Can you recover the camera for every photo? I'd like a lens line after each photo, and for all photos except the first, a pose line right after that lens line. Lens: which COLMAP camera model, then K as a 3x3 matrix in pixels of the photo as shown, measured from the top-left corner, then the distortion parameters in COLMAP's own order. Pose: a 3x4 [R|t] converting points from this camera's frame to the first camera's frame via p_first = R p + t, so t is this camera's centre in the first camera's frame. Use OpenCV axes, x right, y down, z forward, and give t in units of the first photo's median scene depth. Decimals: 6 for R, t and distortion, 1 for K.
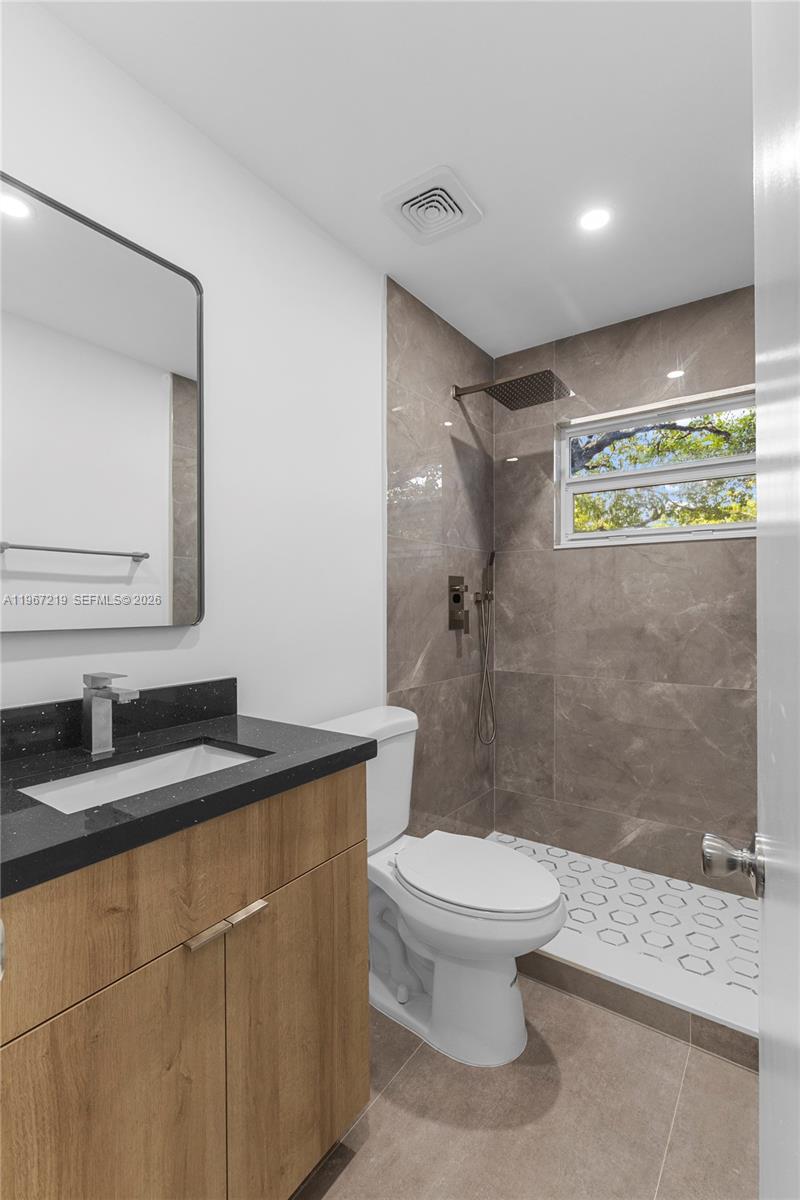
lens RADIAL K [[554.1, 0, 400.0], [0, 554.1, 600.0], [0, 0, 1]] dist [0.003184, -0.001099]
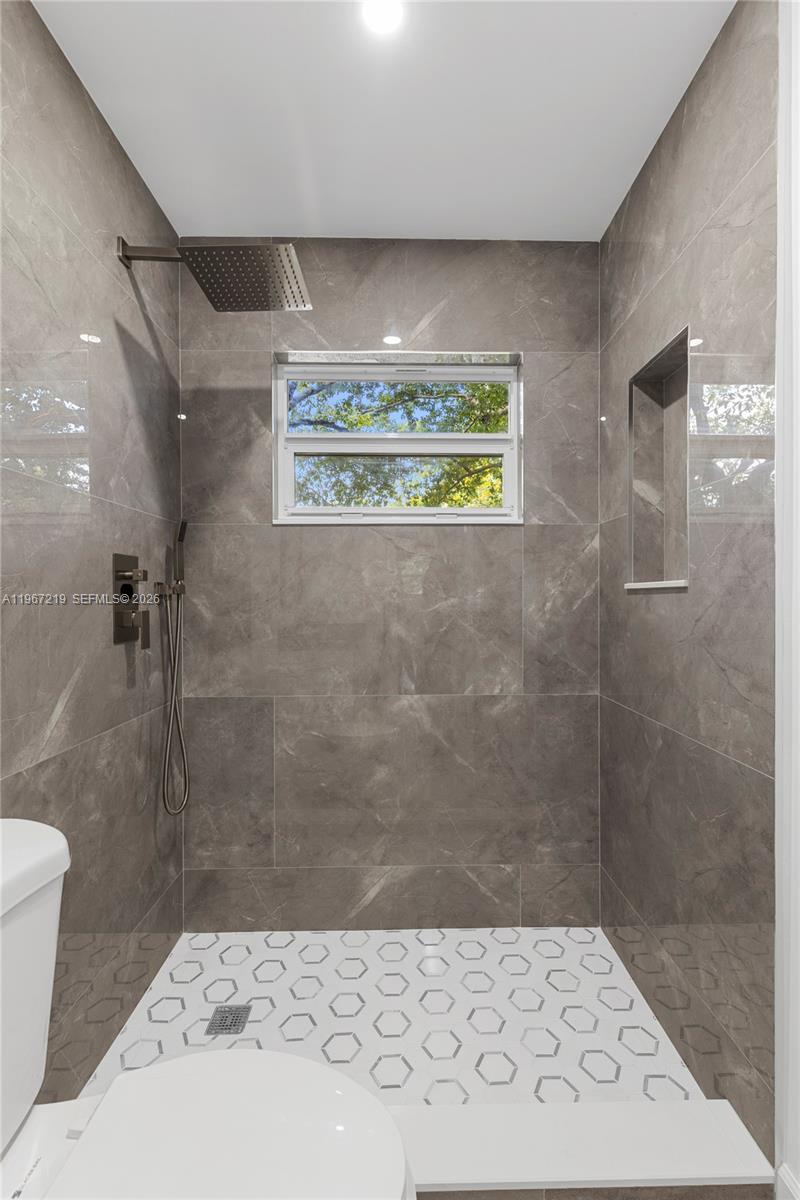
lens RADIAL K [[537.4, 0, 405.4], [0, 537.4, 598.8], [0, 0, 1]] dist [0.005616, -0.000444]
pose [[0.796722, -0.005711, 0.604320, -0.011386], [-0.000929, 0.999943, 0.010676, -0.001467], [-0.604346, -0.009067, 0.796671, 0.343374]]
